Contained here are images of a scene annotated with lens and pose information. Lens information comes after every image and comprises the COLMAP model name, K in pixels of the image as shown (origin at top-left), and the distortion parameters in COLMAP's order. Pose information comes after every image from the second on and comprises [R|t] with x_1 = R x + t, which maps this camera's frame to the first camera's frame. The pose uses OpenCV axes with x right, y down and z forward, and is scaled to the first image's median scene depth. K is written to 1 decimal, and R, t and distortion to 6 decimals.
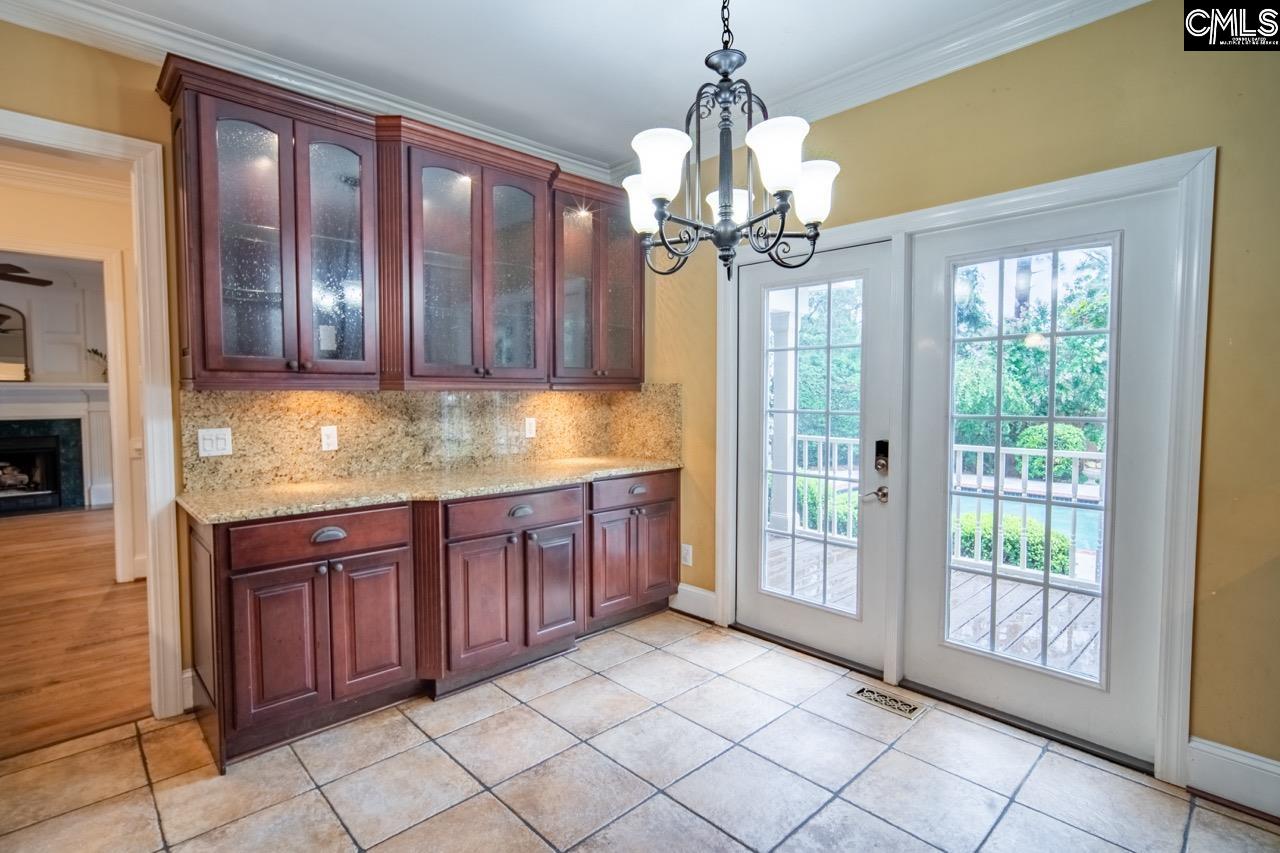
lens RADIAL K [[625.9, 0, 639.0], [0, 625.9, 390.2], [0, 0, 1]] dist [0.000367, 0.000484]
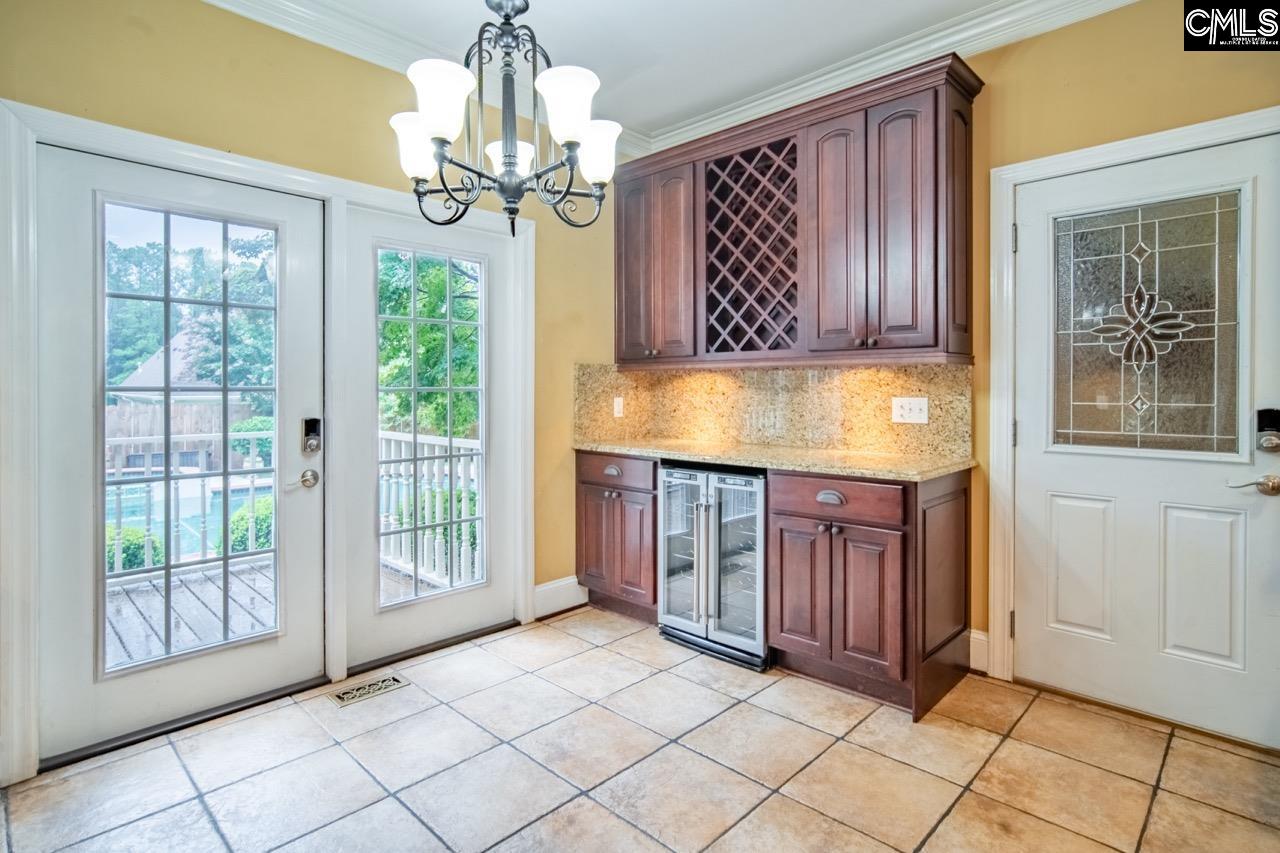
lens RADIAL K [[644.5, 0, 642.1], [0, 644.5, 391.2], [0, 0, 1]] dist [0.000035, 0.000988]
pose [[-0.040047, -0.003492, 0.999192, -0.633266], [-0.001439, 0.999993, 0.003437, 0.045623], [-0.999197, -0.001300, -0.040052, 0.672003]]
